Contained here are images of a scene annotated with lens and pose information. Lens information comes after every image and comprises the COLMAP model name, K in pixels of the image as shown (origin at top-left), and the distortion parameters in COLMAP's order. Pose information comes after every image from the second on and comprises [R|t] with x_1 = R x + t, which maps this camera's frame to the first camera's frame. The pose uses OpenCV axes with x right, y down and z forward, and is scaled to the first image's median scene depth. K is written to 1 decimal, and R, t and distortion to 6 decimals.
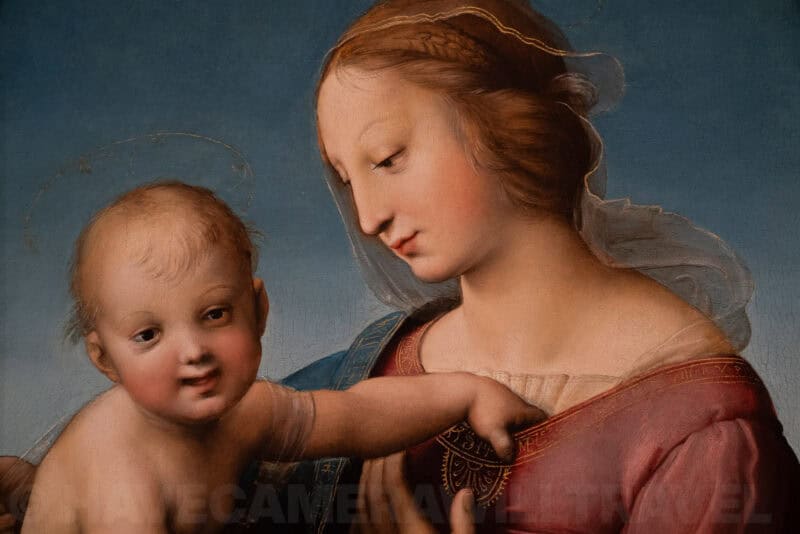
lens RADIAL K [[1497.9, 0, 400.0], [0, 1497.9, 266.9], [0, 0, 1]] dist [-0.021344, 0.000000]
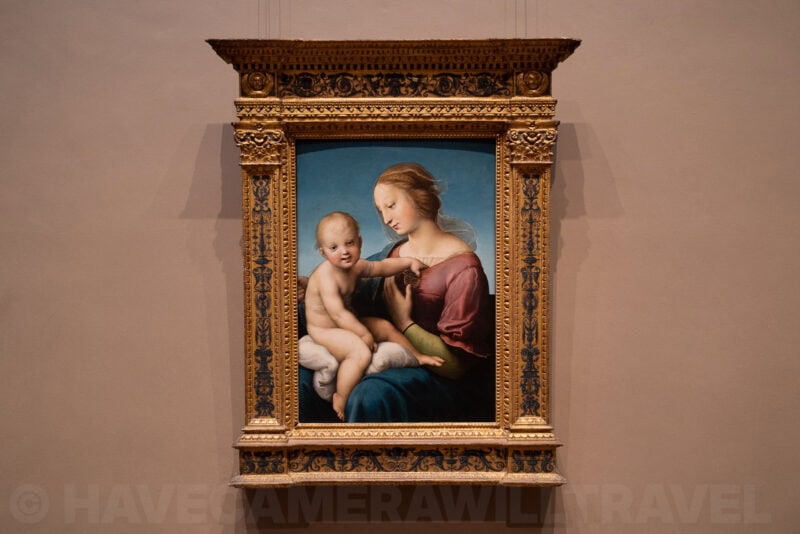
lens RADIAL K [[849.8, 0, 401.1], [0, 849.8, 268.3], [0, 0, 1]] dist [0.011960, 0.000000]
pose [[0.999974, -0.001877, 0.006957, 0.003743], [0.001612, 0.999282, 0.037849, 0.012261], [-0.007023, -0.037837, 0.999259, -1.382030]]
